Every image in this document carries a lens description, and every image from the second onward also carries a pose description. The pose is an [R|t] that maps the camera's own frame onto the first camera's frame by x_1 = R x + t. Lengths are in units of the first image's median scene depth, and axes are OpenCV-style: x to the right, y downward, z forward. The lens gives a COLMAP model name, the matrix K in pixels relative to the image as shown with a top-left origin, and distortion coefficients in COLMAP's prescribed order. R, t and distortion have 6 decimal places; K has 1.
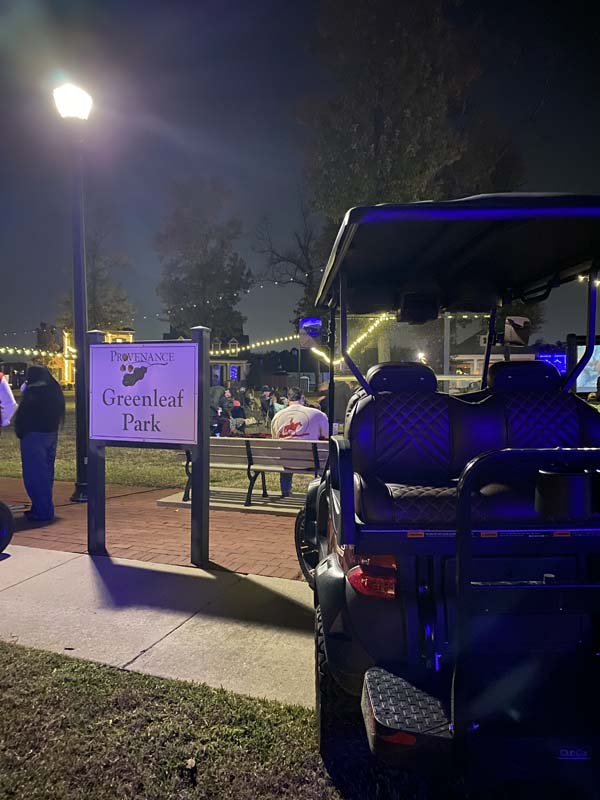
lens RADIAL K [[608.4, 0, 304.0], [0, 608.4, 401.9], [0, 0, 1]] dist [0.028874, -0.029419]
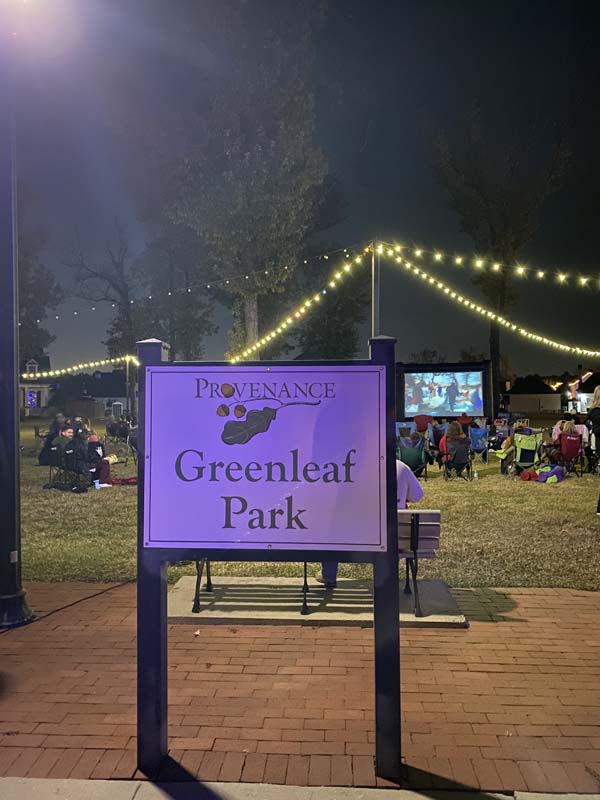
lens RADIAL K [[608.4, 0, 297.1], [0, 608.4, 395.6], [0, 0, 1]] dist [0.028874, -0.029419]
pose [[0.949712, 0.000880, 0.313123, -0.403220], [0.014943, 0.998729, -0.048130, -0.042112], [-0.312768, 0.050389, 0.948492, 0.477240]]
